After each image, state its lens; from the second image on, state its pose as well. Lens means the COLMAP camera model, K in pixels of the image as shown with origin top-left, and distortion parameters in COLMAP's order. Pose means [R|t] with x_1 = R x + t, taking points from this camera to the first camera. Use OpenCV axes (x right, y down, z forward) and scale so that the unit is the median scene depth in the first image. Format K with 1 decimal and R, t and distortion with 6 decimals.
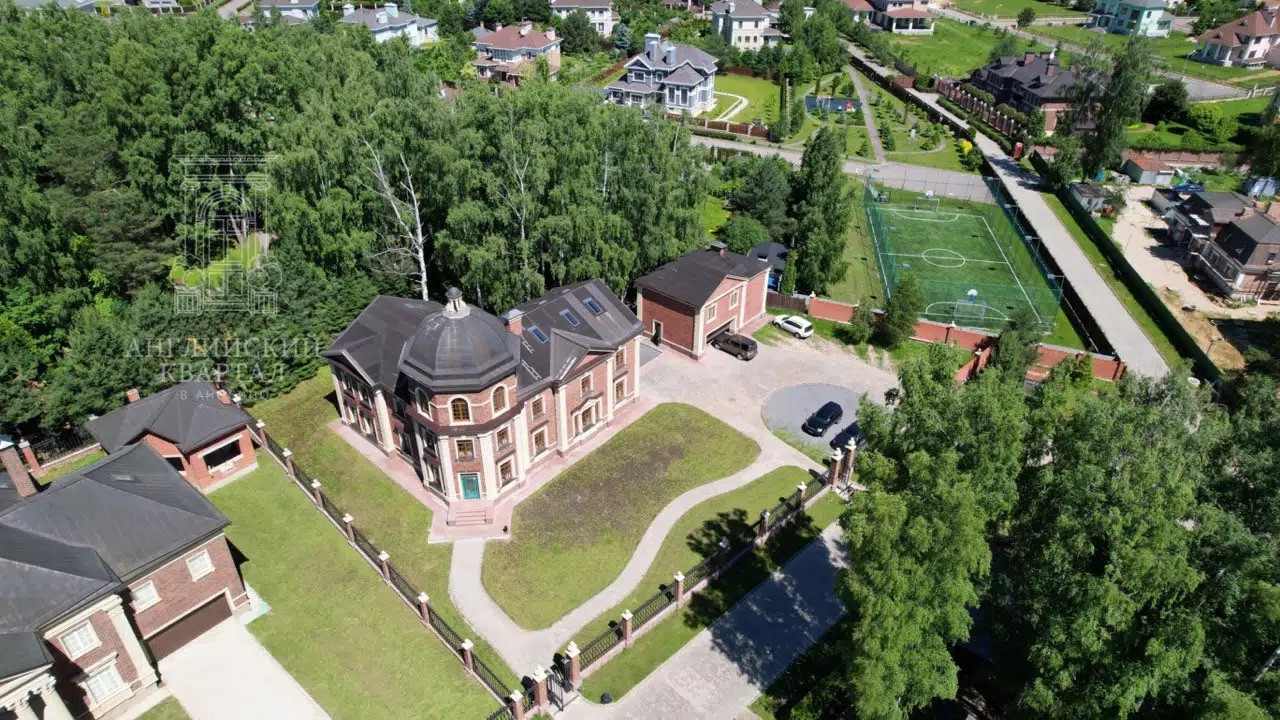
lens RADIAL K [[806.8, 0, 640.0], [0, 806.8, 360.0], [0, 0, 1]] dist [-0.082262, 0.060881]
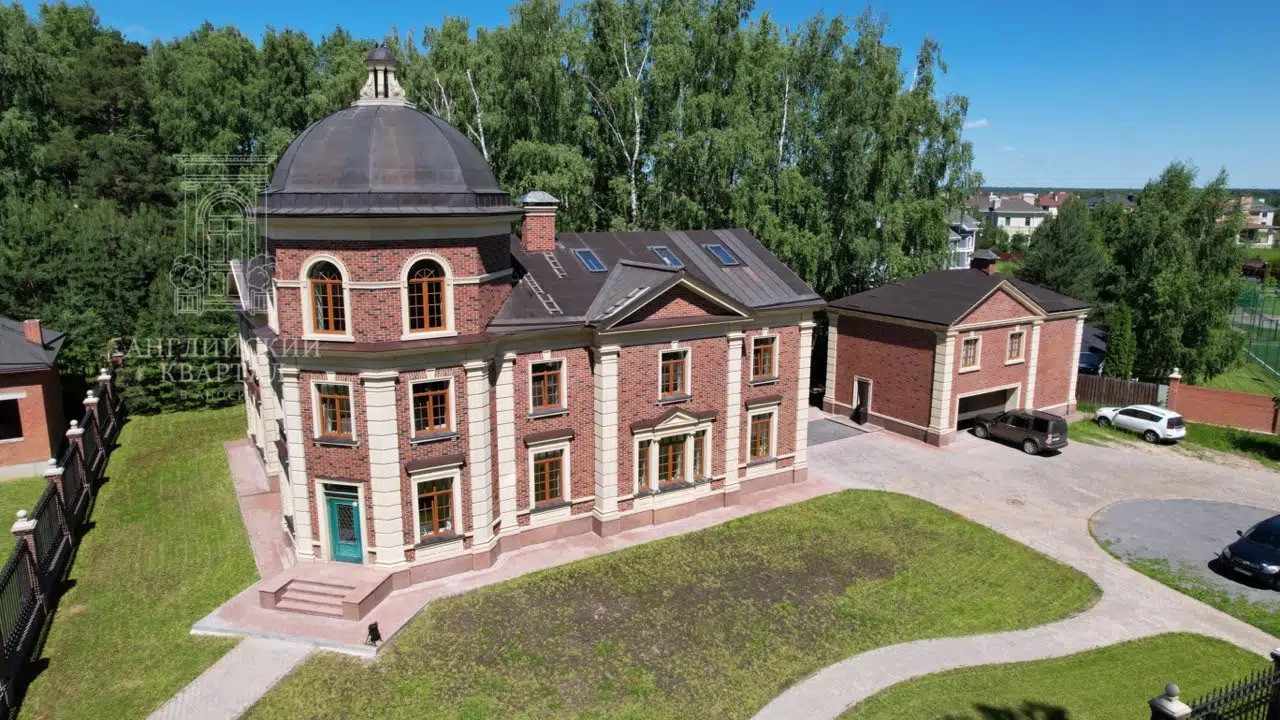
lens RADIAL K [[810.3, 0, 642.2], [0, 810.3, 360.5], [0, 0, 1]] dist [-0.083224, 0.066061]
pose [[0.952965, 0.053005, -0.298411, 0.049826], [-0.156772, 0.928846, -0.335659, 0.176211], [0.259386, 0.366654, 0.893467, 0.583084]]
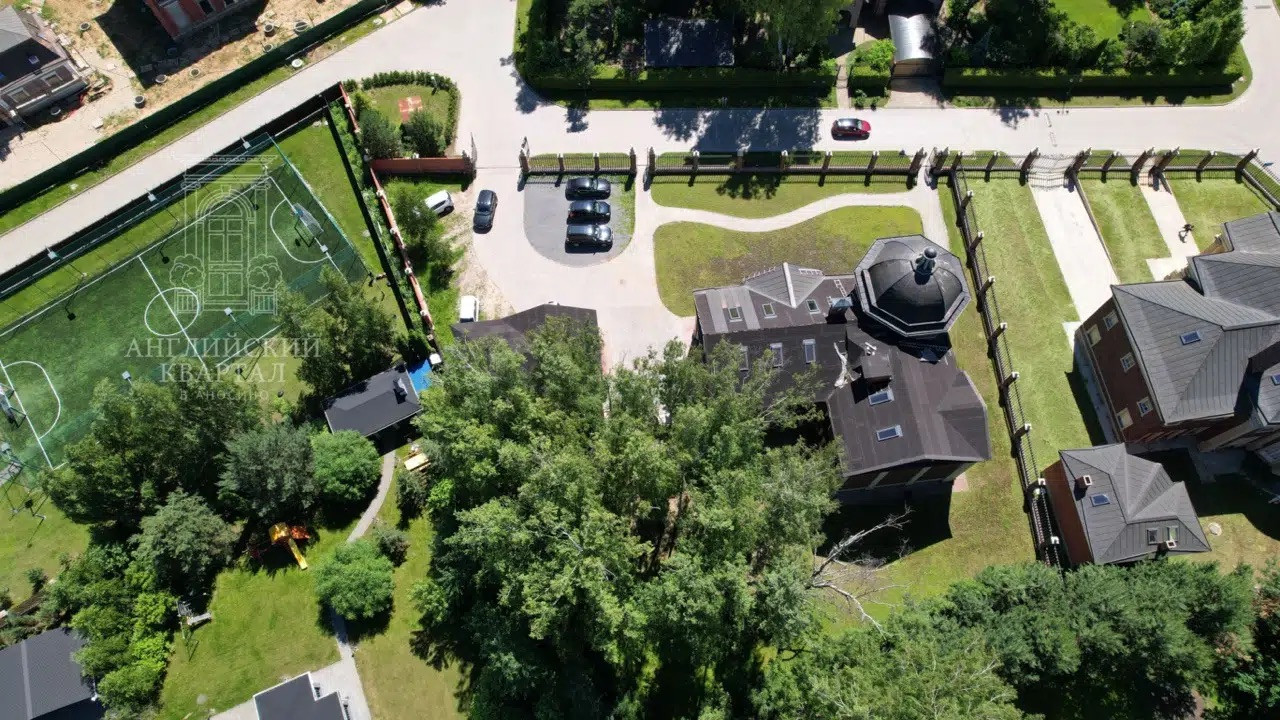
lens RADIAL K [[806.8, 0, 640.0], [0, 806.8, 360.0], [0, 0, 1]] dist [-0.082262, 0.060881]
pose [[-0.727672, -0.633809, 0.262258, -0.266594], [0.372230, -0.043734, 0.927110, -1.019745], [-0.576141, 0.772252, 0.267747, 0.880096]]
